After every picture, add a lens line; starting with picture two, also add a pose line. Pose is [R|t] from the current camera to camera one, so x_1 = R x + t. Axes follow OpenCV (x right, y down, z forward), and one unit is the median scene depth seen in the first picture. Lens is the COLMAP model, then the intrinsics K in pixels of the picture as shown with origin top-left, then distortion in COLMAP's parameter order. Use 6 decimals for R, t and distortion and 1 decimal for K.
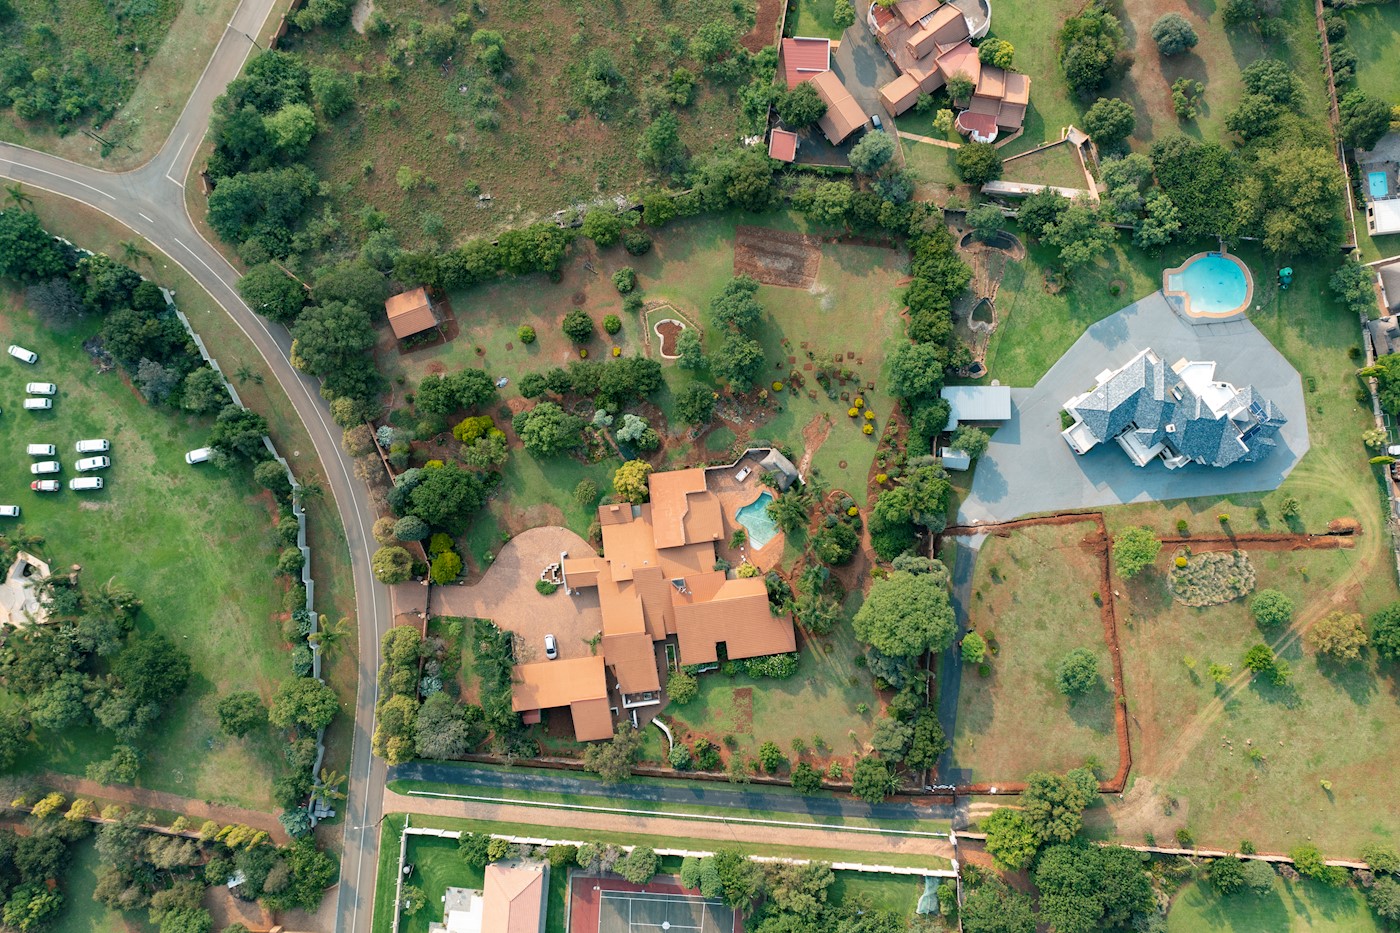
lens RADIAL K [[1067.5, 0, 663.3], [0, 1067.5, 521.6], [0, 0, 1]] dist [-0.006208, 0.000022]
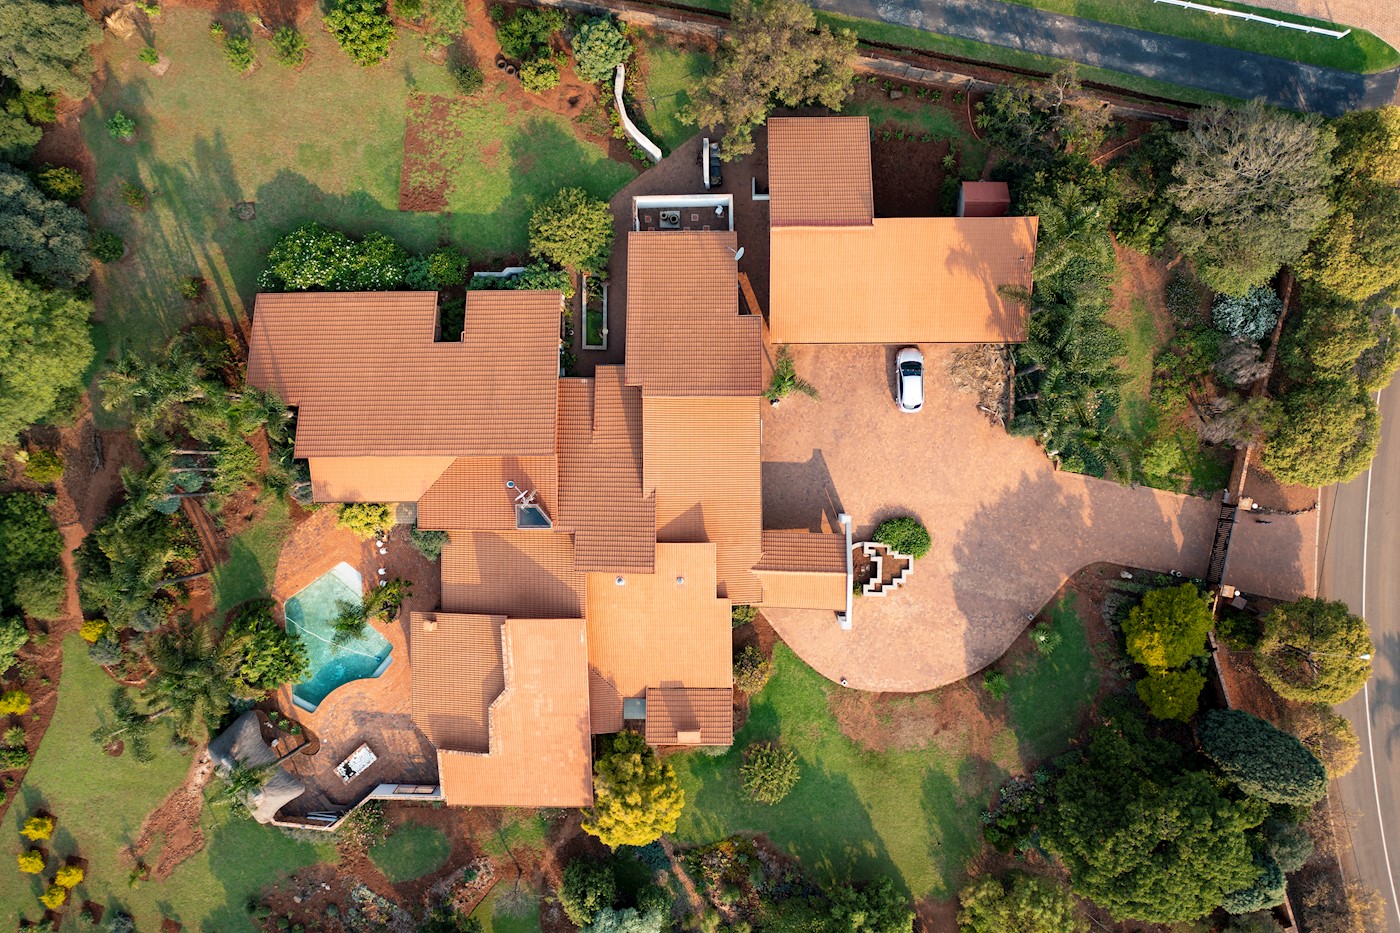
lens RADIAL K [[1195.3, 0, 702.0], [0, 1195.3, 430.1], [0, 0, 1]] dist [-0.002337, -0.001960]
pose [[-0.991222, -0.122018, 0.050895, -0.066202], [0.122484, -0.992452, 0.006118, 0.102426], [0.049764, 0.012298, 0.998685, 0.671699]]
